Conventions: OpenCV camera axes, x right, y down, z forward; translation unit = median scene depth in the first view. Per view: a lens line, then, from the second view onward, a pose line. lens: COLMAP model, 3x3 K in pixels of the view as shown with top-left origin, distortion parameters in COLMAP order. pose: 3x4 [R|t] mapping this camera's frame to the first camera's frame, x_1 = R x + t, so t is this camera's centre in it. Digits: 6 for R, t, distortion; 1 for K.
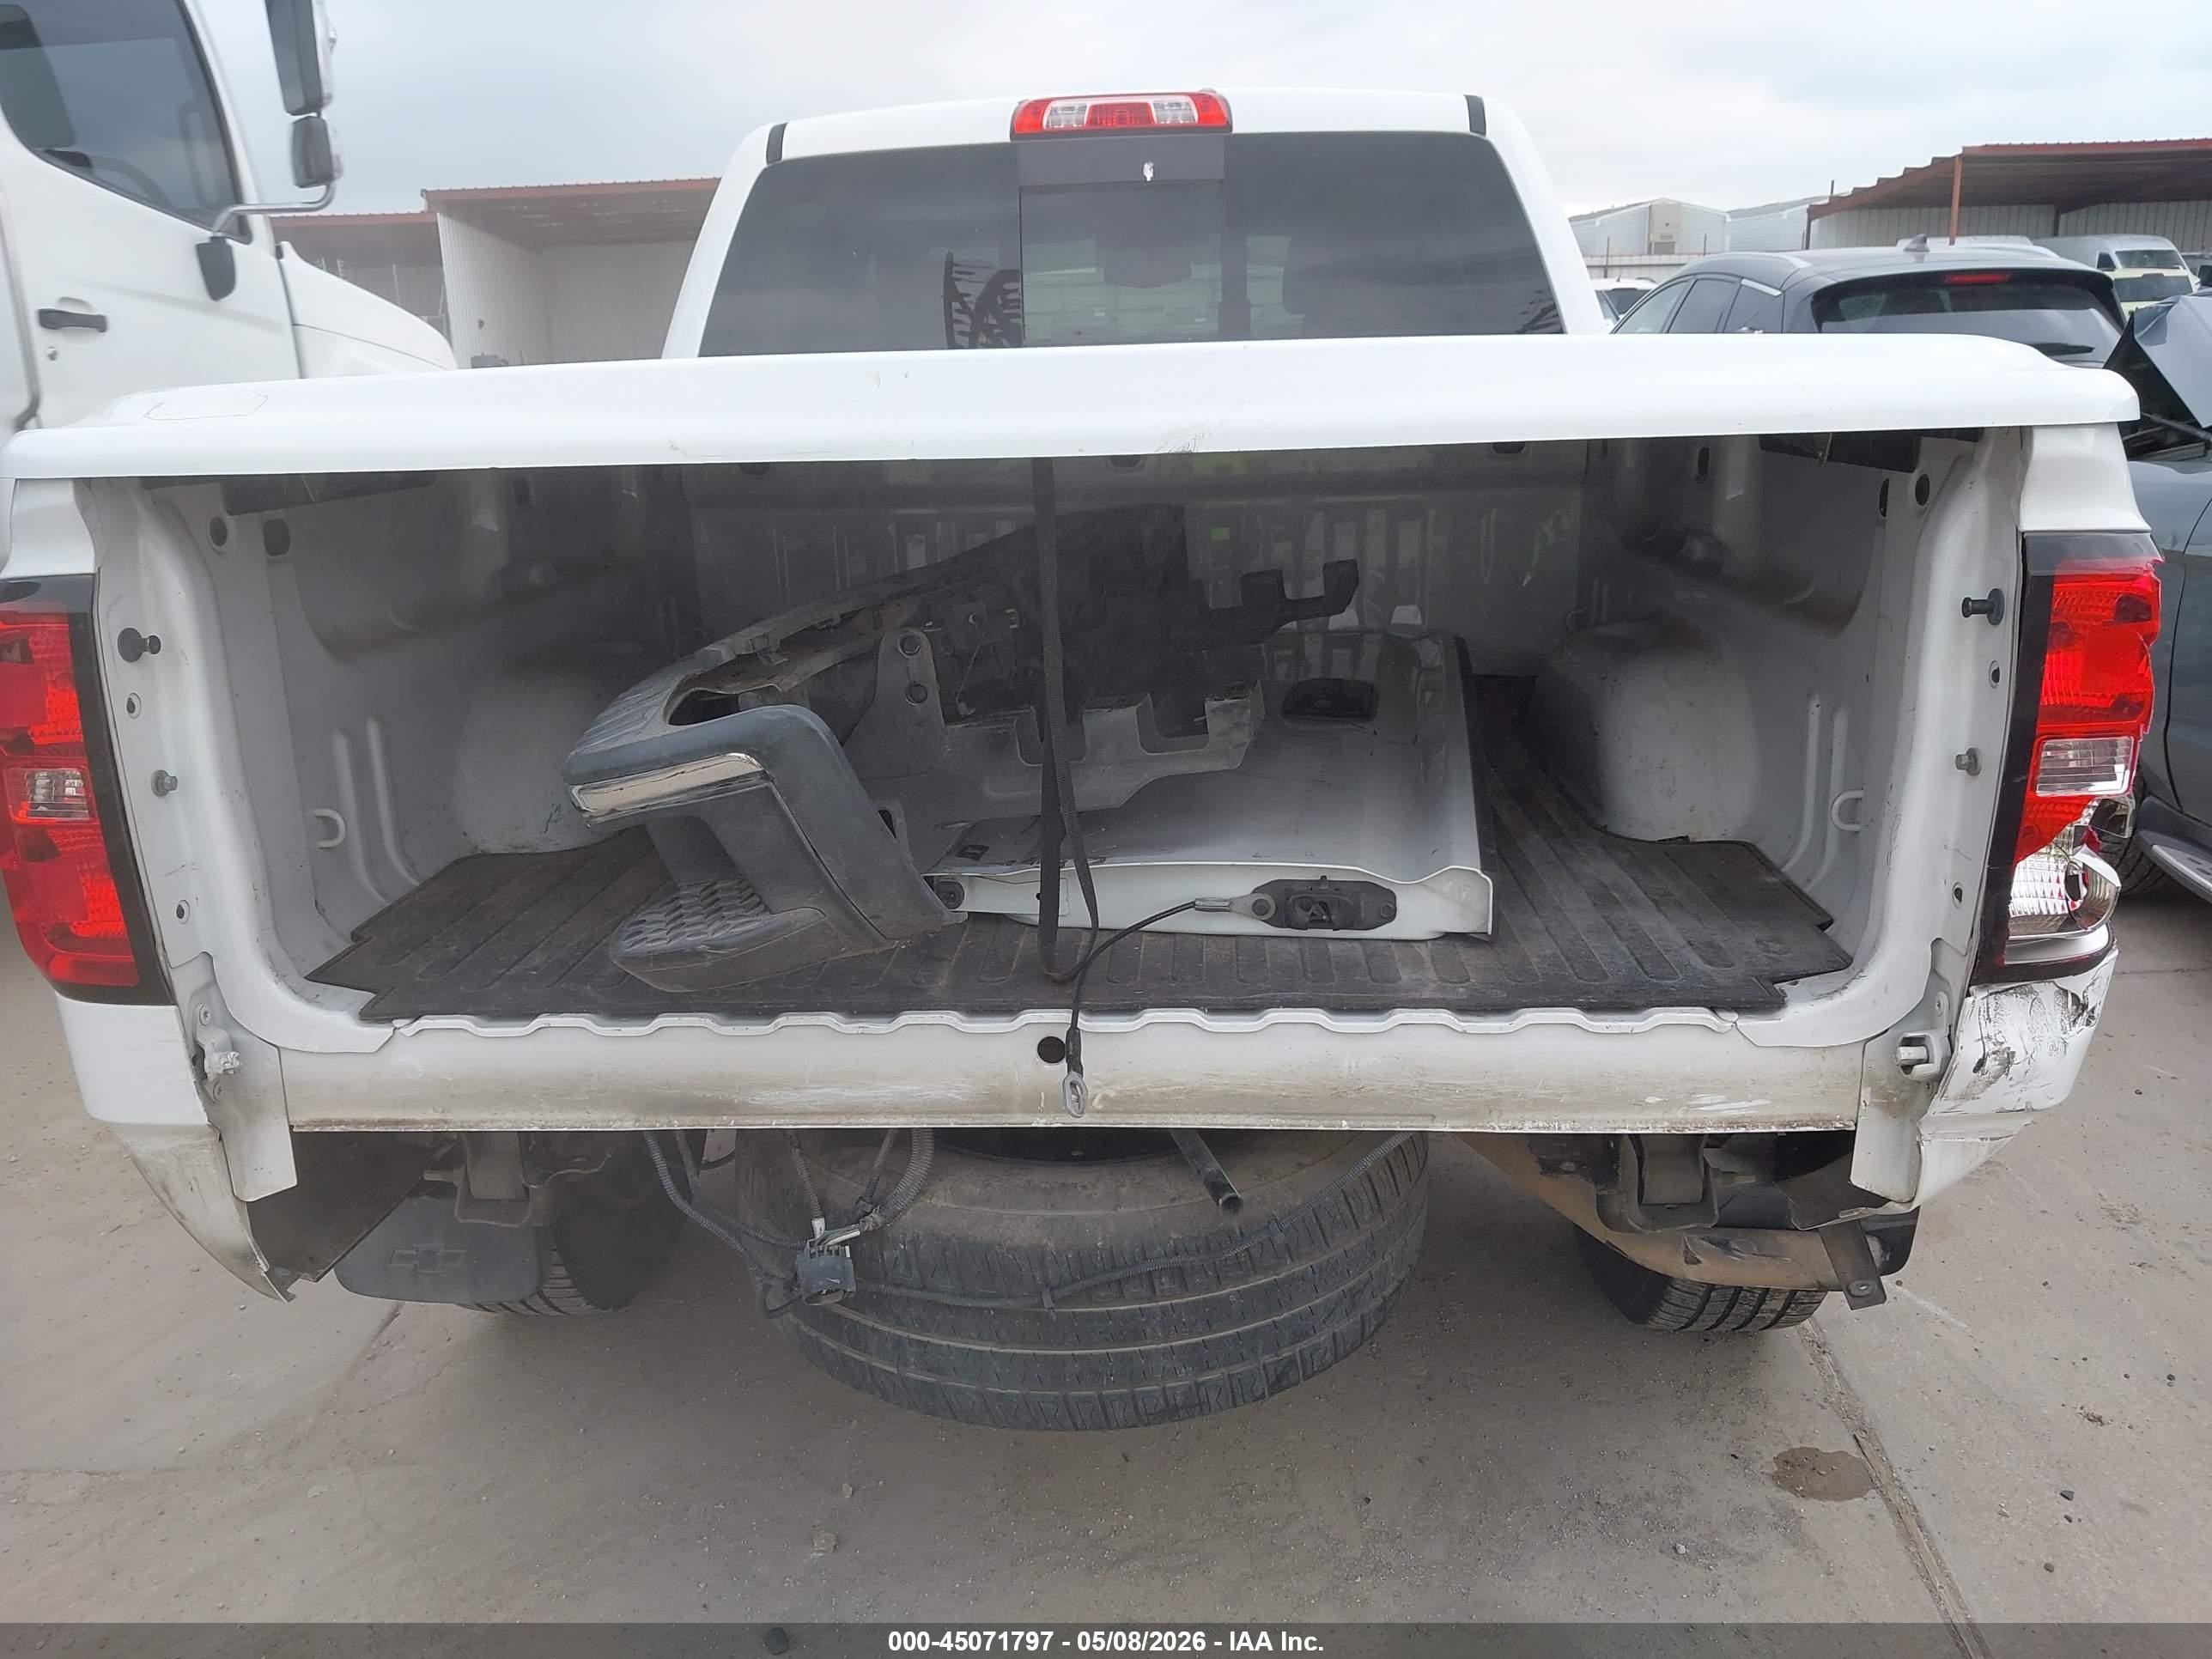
lens RADIAL K [[1716.7, 0, 1096.2], [0, 1716.7, 851.5], [0, 0, 1]] dist [0.062846, -0.127785]
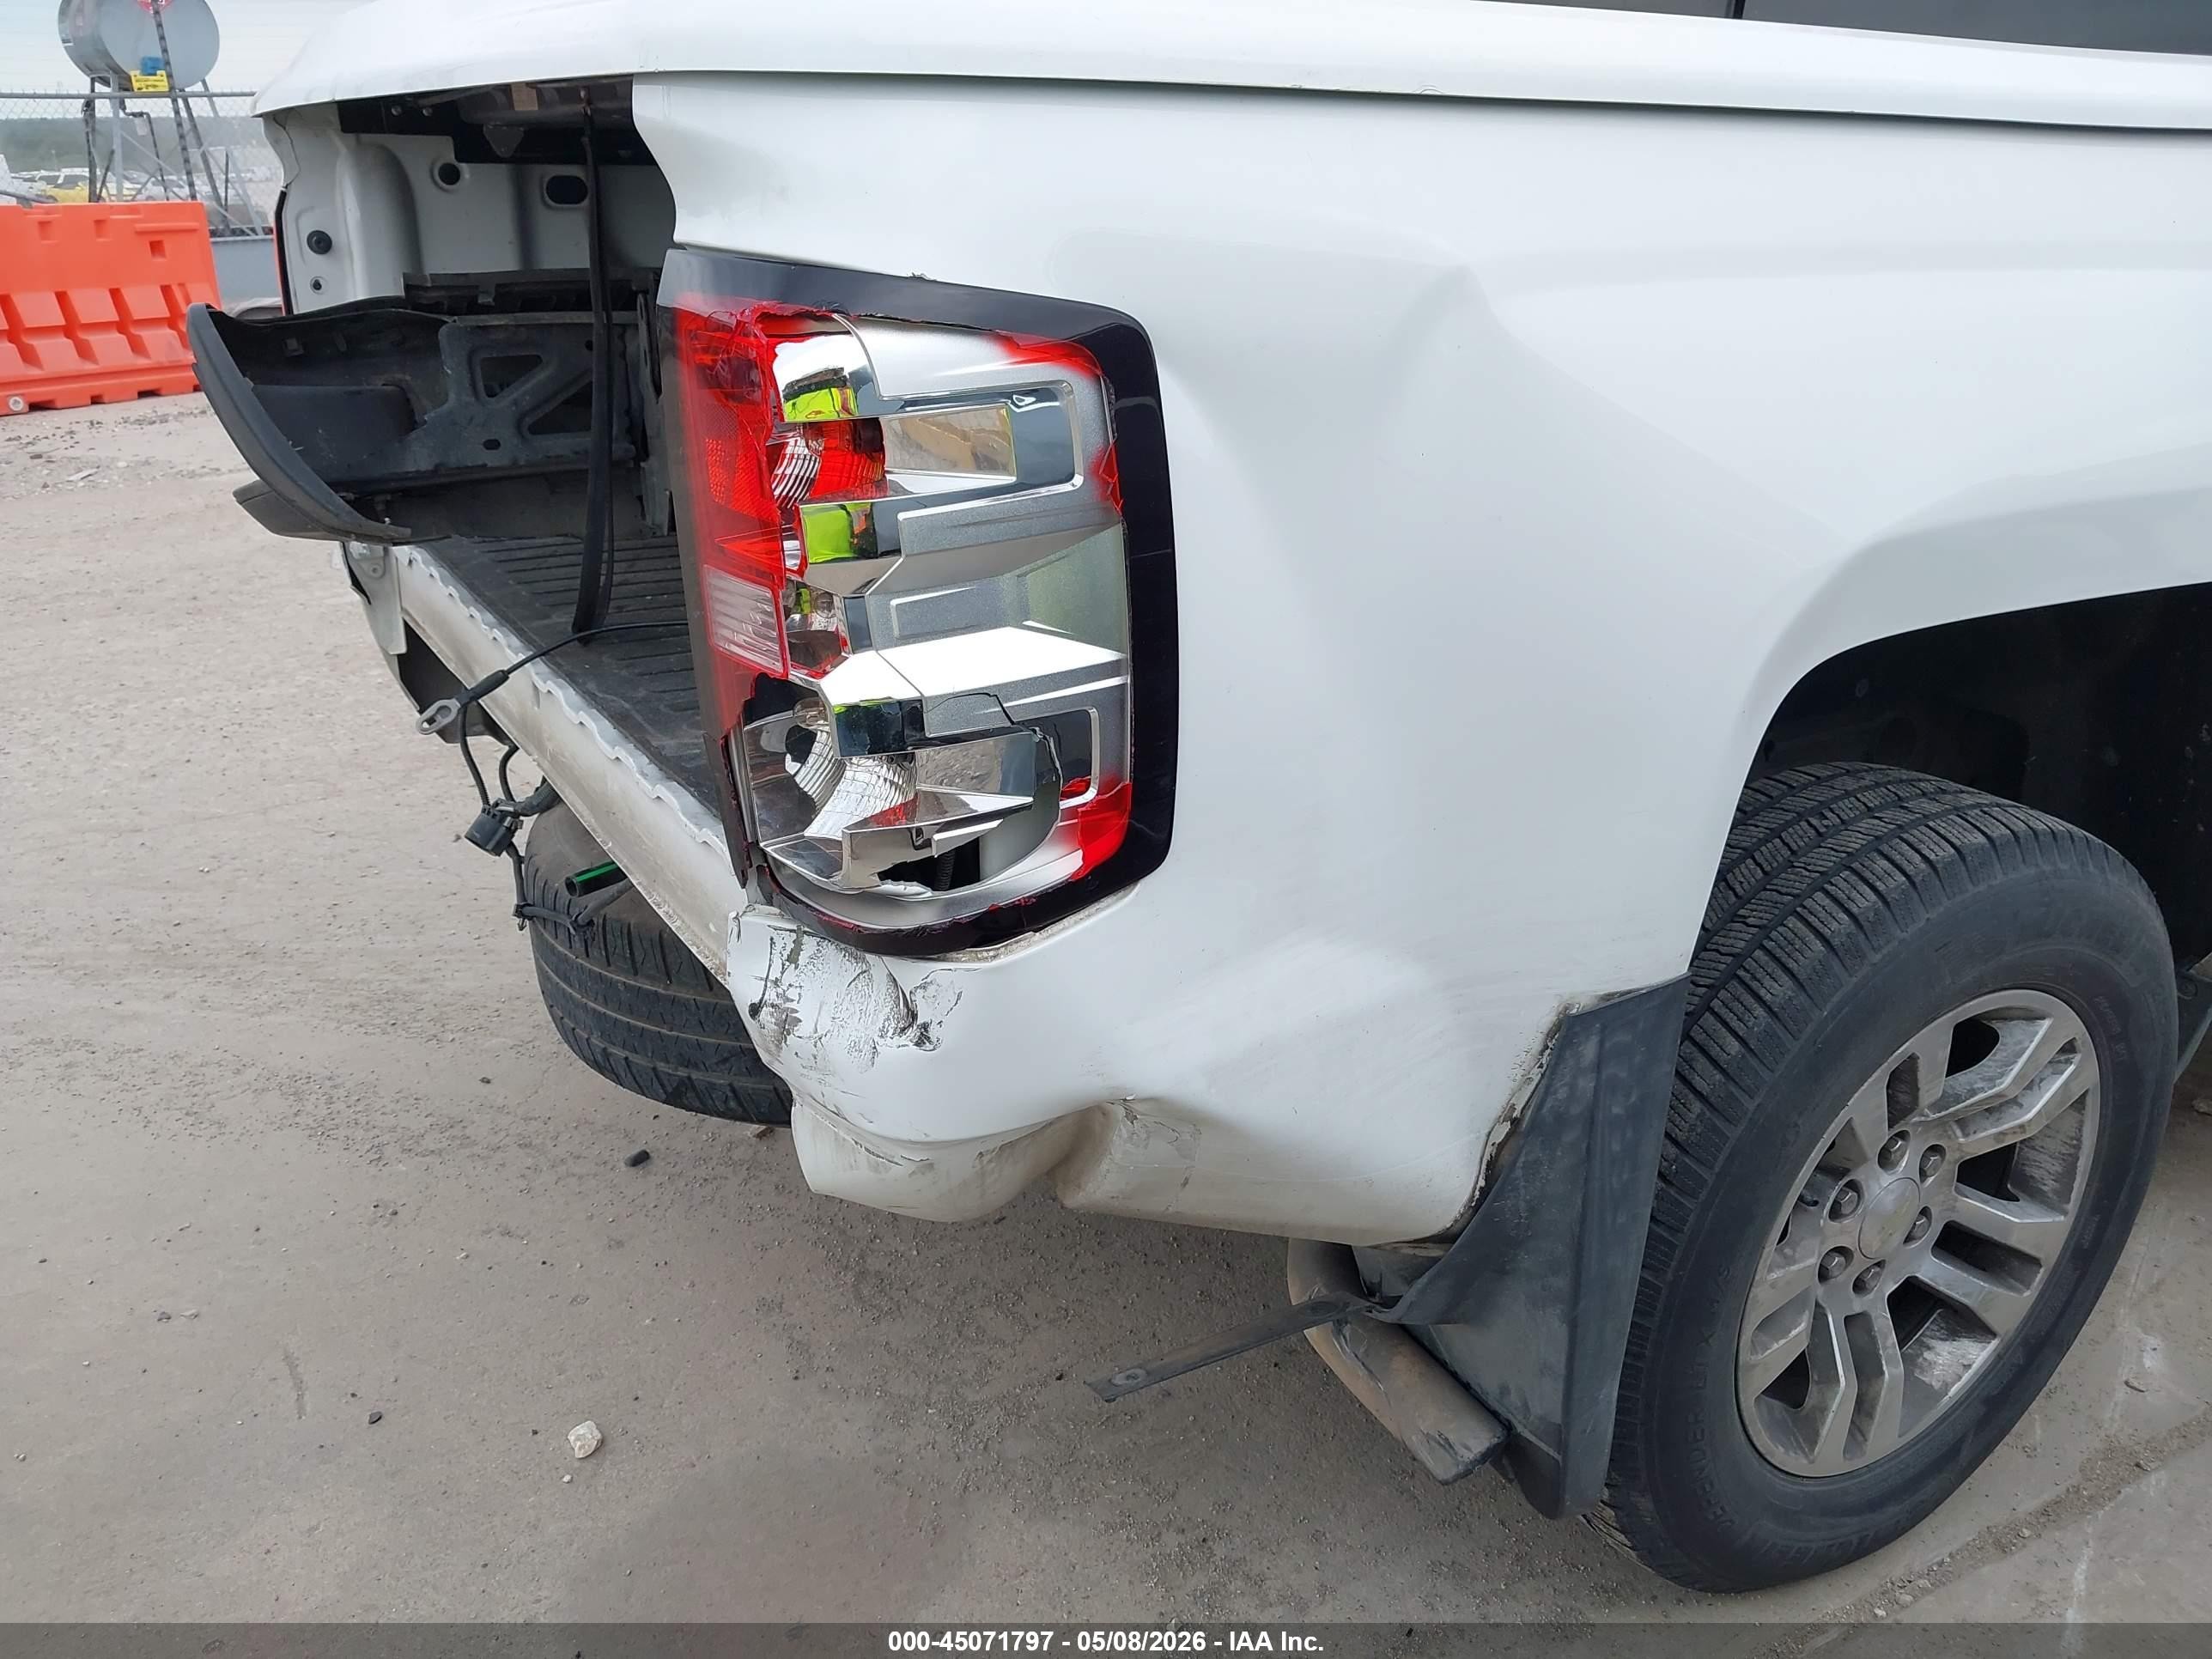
lens RADIAL K [[1771.5, 0, 1113.4], [0, 1771.5, 844.4], [0, 0, 1]] dist [0.009820, -0.001957]
pose [[0.551029, 0.329906, -0.766505, 1.038022], [-0.240082, 0.942373, 0.233009, -0.139110], [0.799205, 0.055630, 0.598479, 0.606862]]
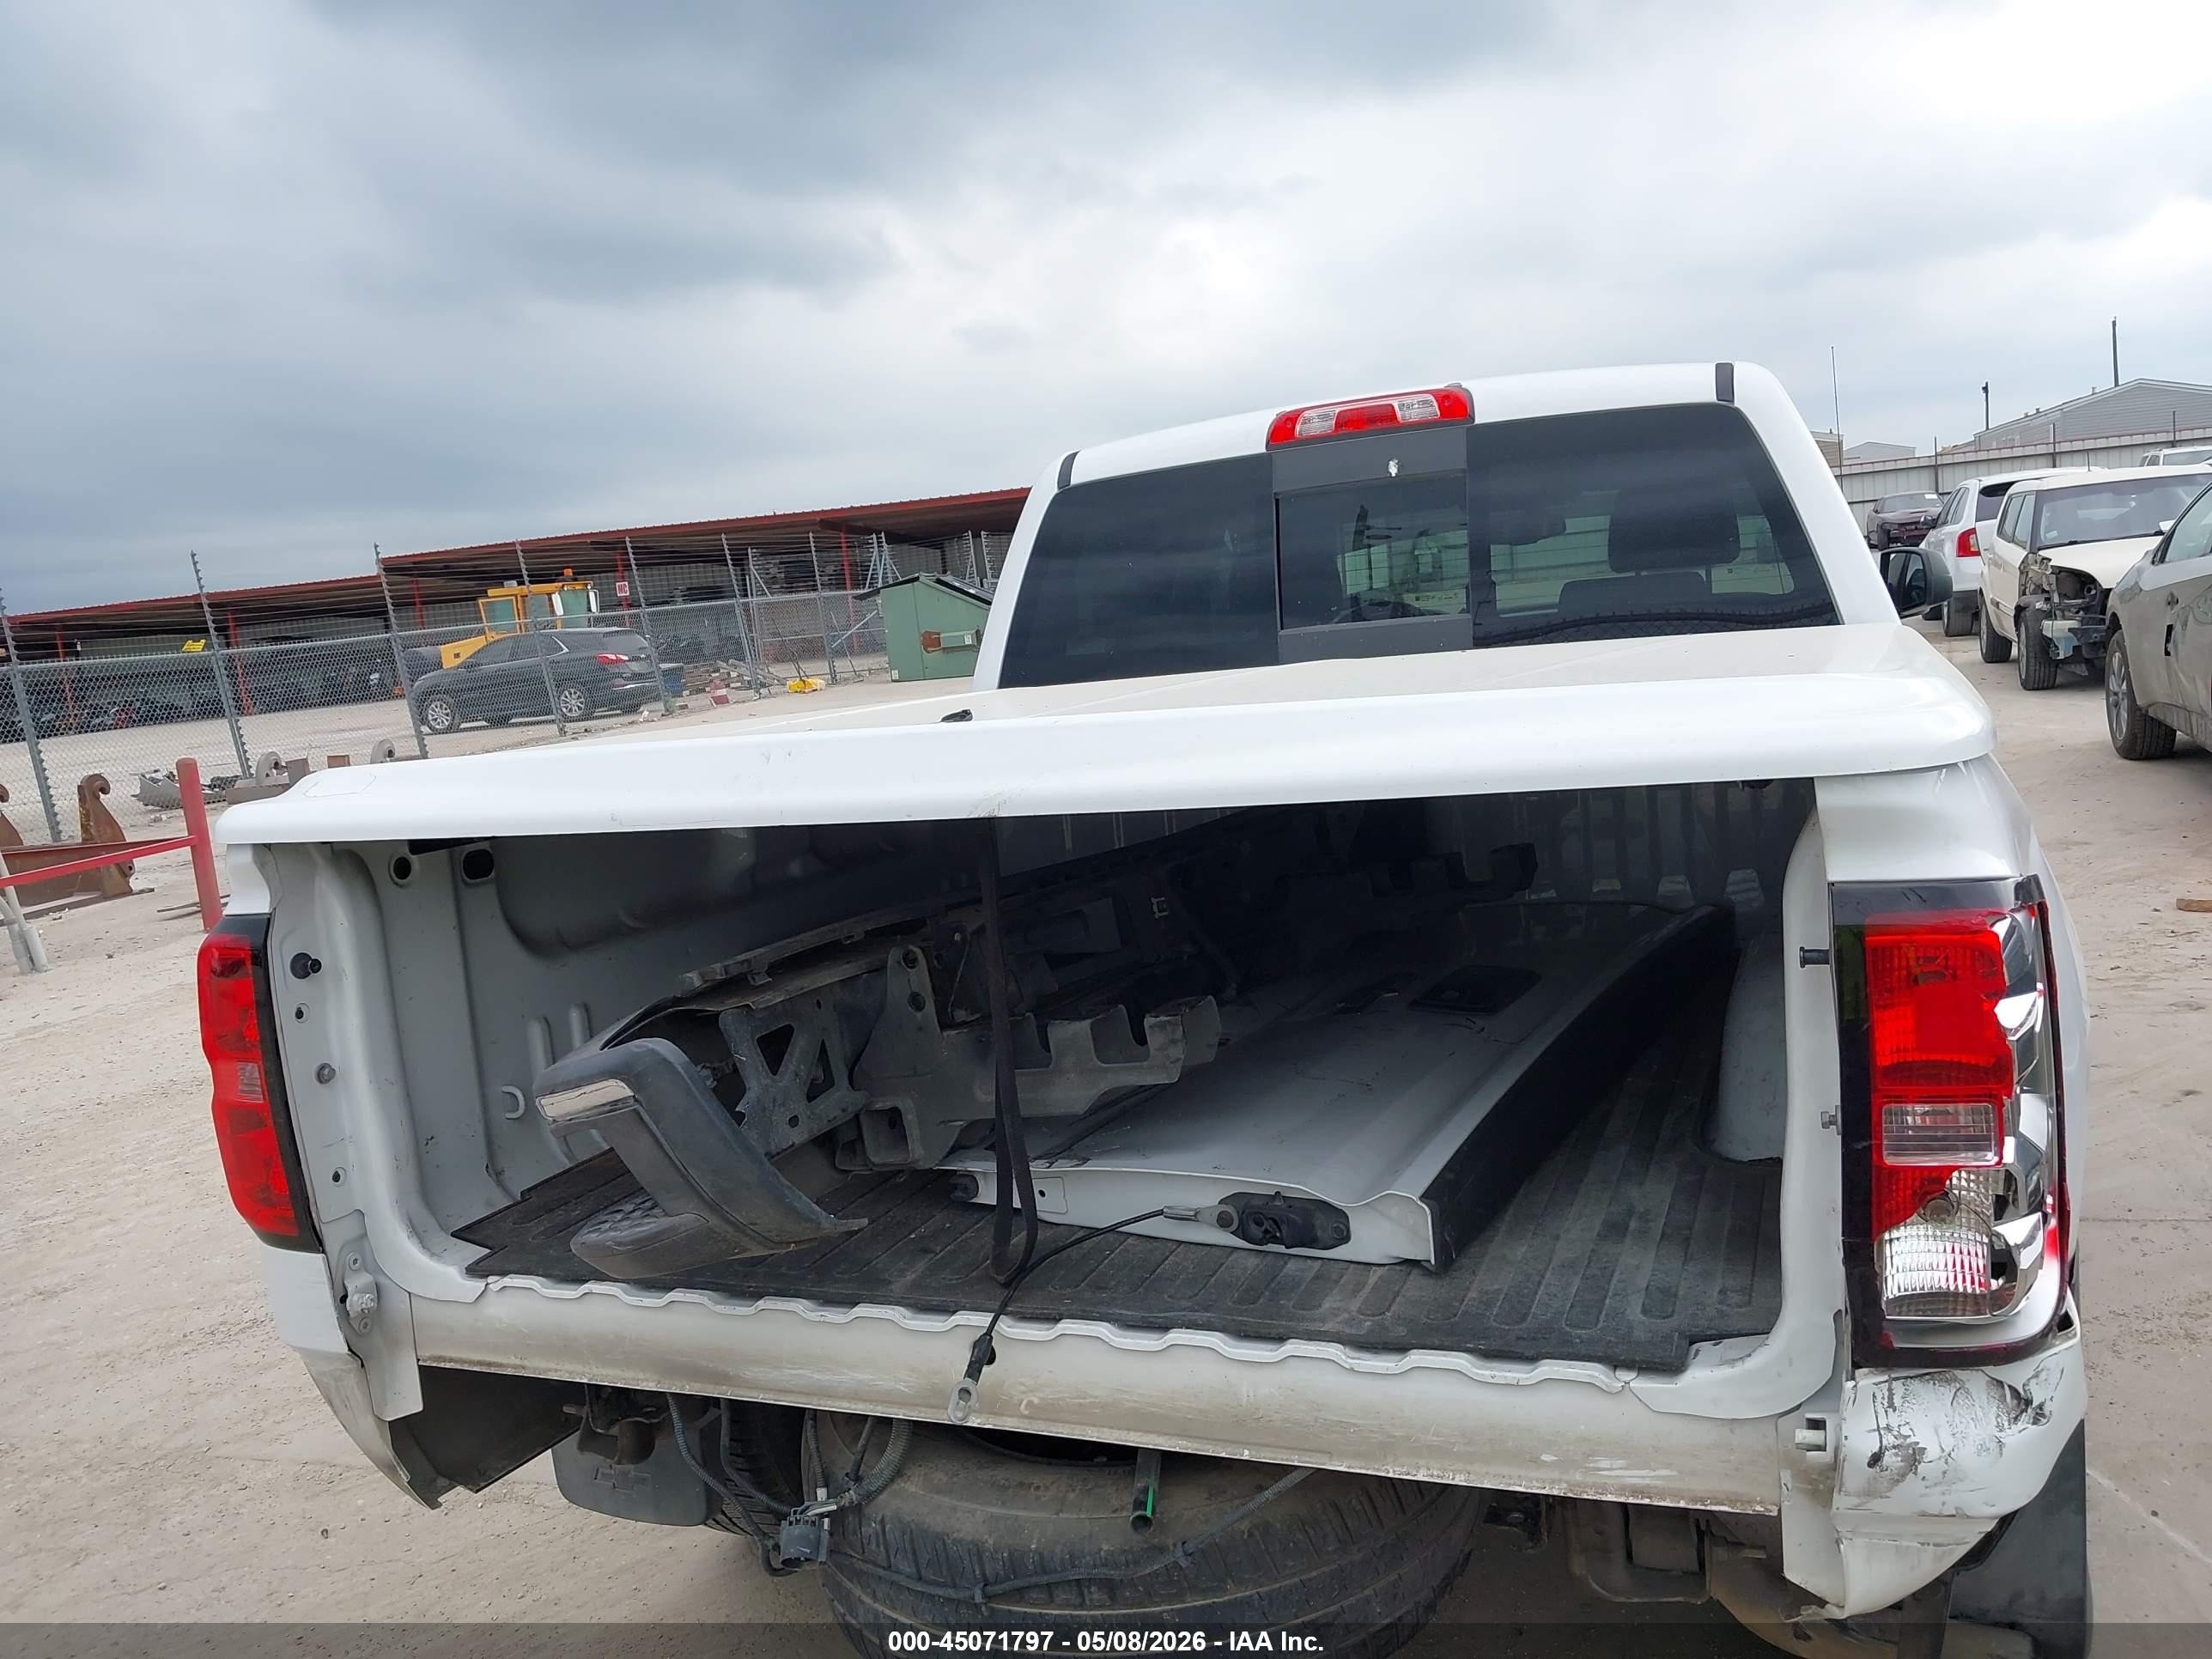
lens RADIAL K [[1736.2, 0, 1106.0], [0, 1736.2, 829.5], [0, 0, 1]] dist [0.001713, 0.001799]
pose [[0.942746, -0.014839, -0.333182, 0.398647], [-0.029964, 0.991201, -0.128928, -0.065977], [0.332164, 0.131529, 0.934006, -0.017827]]
